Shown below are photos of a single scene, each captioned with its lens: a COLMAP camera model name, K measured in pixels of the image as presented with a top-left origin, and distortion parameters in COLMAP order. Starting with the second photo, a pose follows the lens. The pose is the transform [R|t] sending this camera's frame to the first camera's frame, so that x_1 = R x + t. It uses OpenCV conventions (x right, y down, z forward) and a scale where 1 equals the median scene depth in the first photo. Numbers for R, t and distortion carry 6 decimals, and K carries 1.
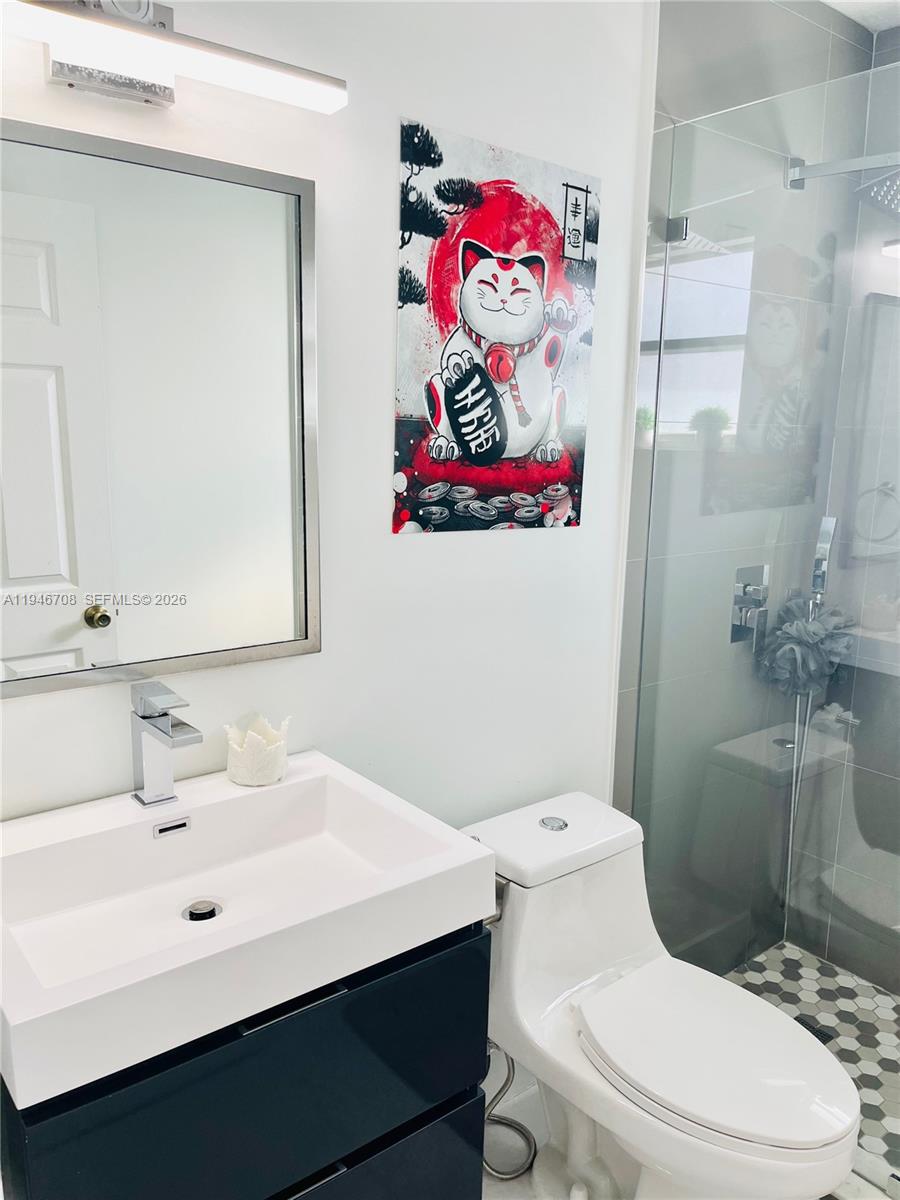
lens RADIAL K [[913.6, 0, 449.0], [0, 913.6, 615.9], [0, 0, 1]] dist [0.003445, 0.000140]
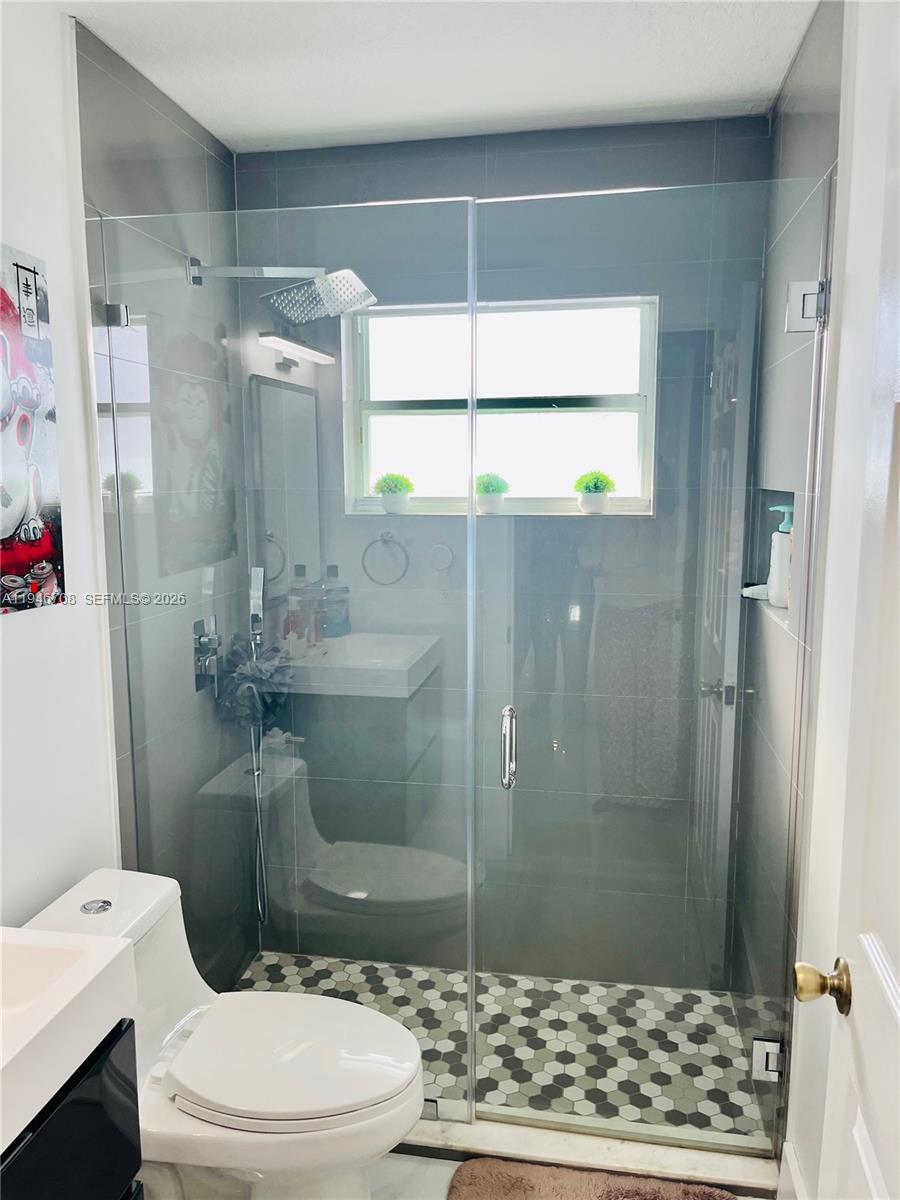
lens RADIAL K [[901.8, 0, 450.0], [0, 901.8, 600.0], [0, 0, 1]] dist [0.001000, -0.000277]
pose [[0.746961, -0.108061, 0.656028, -0.172532], [0.145932, 0.989289, -0.003204, -0.033442], [-0.648655, 0.098128, 0.754730, -0.008028]]
